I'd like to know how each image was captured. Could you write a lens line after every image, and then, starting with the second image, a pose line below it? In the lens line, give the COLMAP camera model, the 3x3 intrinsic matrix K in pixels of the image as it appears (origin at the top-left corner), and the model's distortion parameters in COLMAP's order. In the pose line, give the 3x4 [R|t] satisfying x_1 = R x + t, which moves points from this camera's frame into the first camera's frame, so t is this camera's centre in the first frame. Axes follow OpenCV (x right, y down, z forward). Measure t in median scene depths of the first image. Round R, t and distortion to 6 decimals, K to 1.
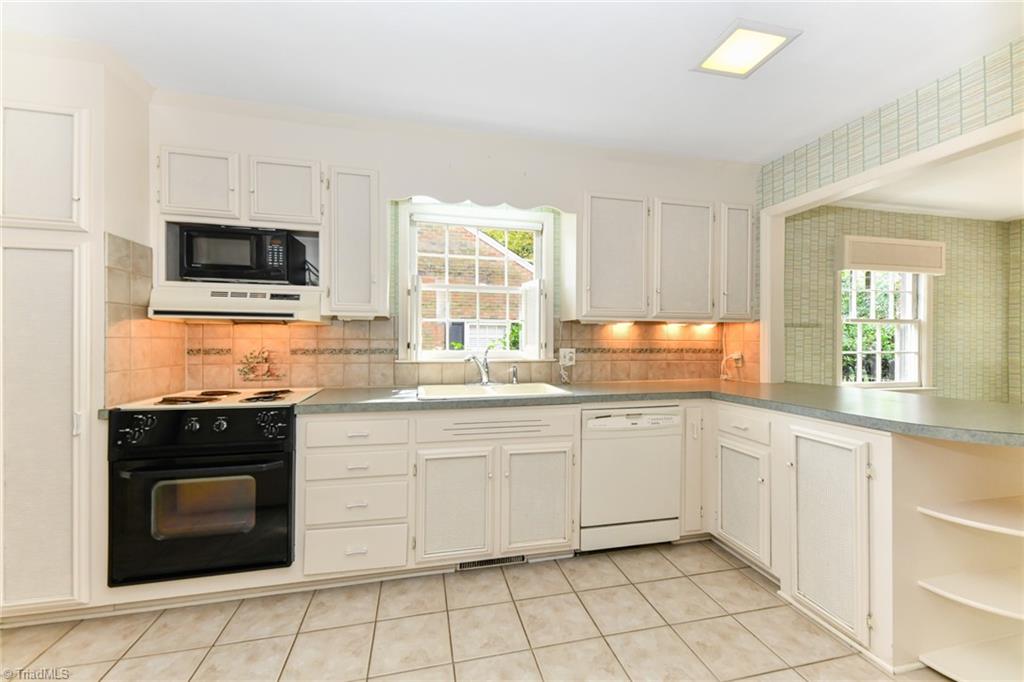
lens RADIAL K [[411.9, 0, 512.8], [0, 411.9, 341.0], [0, 0, 1]] dist [0.015442, -0.001959]
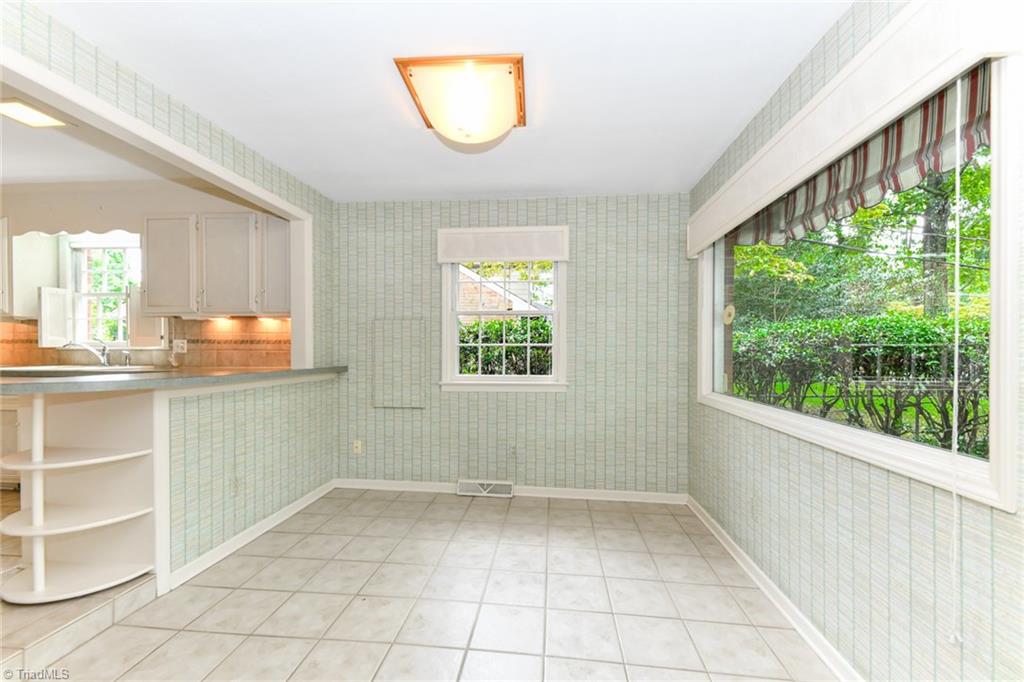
lens RADIAL K [[411.9, 0, 516.1], [0, 411.9, 351.9], [0, 0, 1]] dist [0.015442, -0.001959]
pose [[0.949302, 0.002634, -0.314354, 1.451427], [-0.000205, 0.999970, 0.007761, 0.043781], [0.314365, -0.007303, 0.949274, 0.111606]]
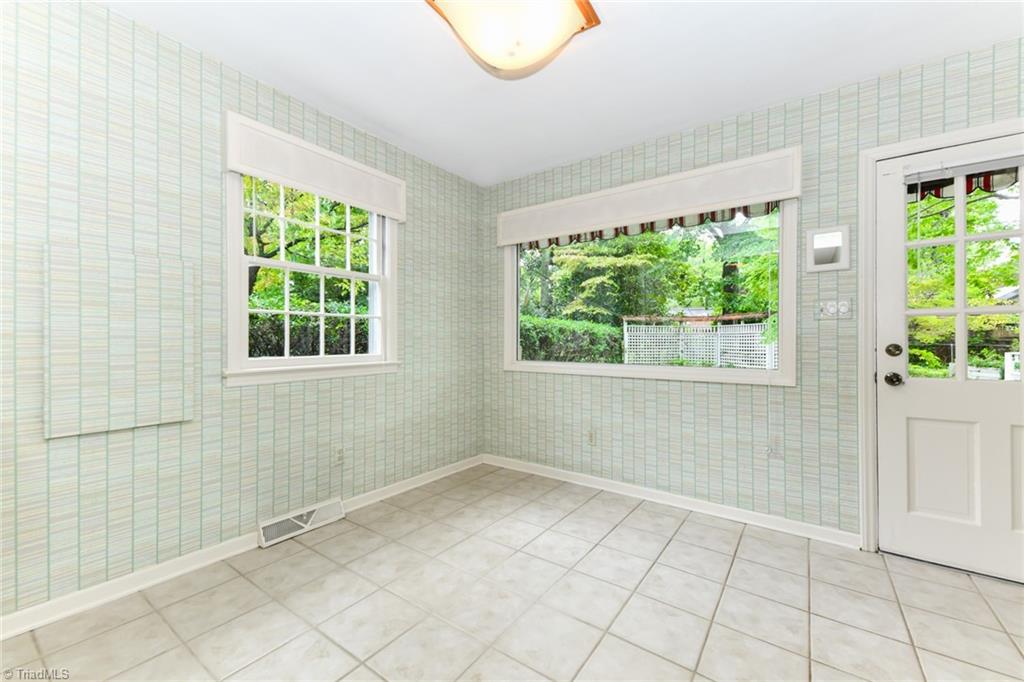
lens RADIAL K [[411.9, 0, 516.3], [0, 411.9, 339.9], [0, 0, 1]] dist [0.015442, -0.001959]
pose [[0.744061, -0.003898, 0.668100, 0.774340], [-0.001963, 0.999966, 0.008020, 0.078743], [-0.668108, -0.007279, 0.744028, 0.311417]]
